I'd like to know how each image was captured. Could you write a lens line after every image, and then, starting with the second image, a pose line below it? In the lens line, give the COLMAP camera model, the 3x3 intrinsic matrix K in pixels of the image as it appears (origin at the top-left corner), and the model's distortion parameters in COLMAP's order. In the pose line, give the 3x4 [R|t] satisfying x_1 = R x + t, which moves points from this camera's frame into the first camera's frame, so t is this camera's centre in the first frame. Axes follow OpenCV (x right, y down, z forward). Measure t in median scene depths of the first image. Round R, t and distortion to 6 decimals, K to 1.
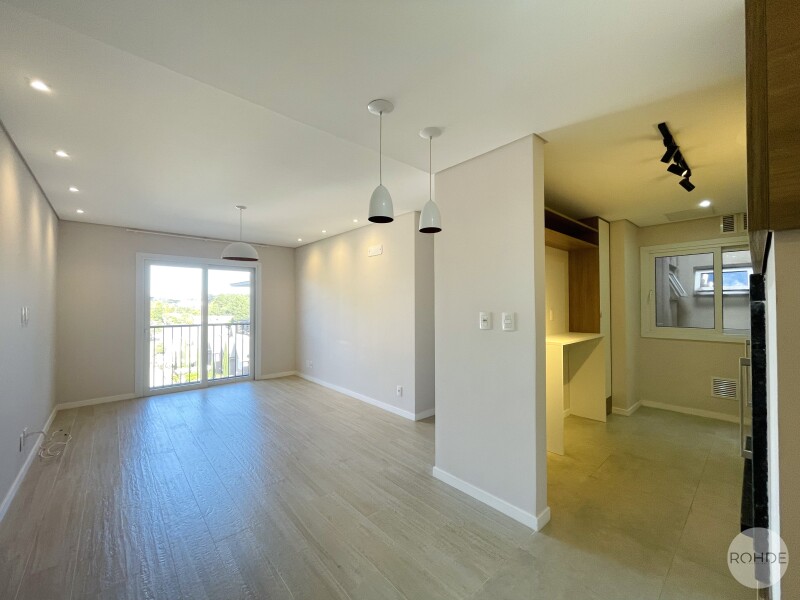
lens RADIAL K [[322.7, 0, 400.0], [0, 322.7, 300.0], [0, 0, 1]] dist [-0.001574, -0.000136]
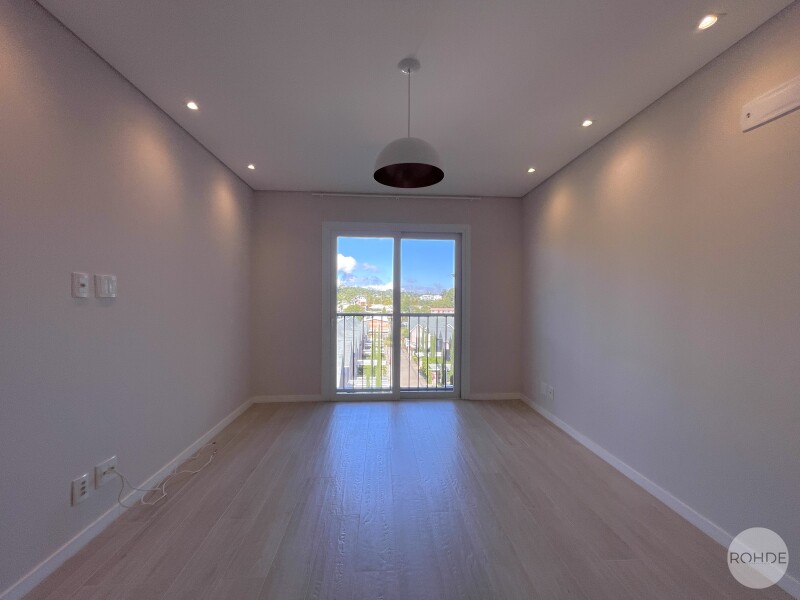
lens RADIAL K [[322.7, 0, 400.0], [0, 322.7, 300.0], [0, 0, 1]] dist [-0.001574, -0.000136]
pose [[0.785859, 0.010233, -0.618321, -0.146607], [0.000693, 0.999848, 0.017429, 0.031632], [0.618405, -0.014125, 0.785733, 0.432033]]
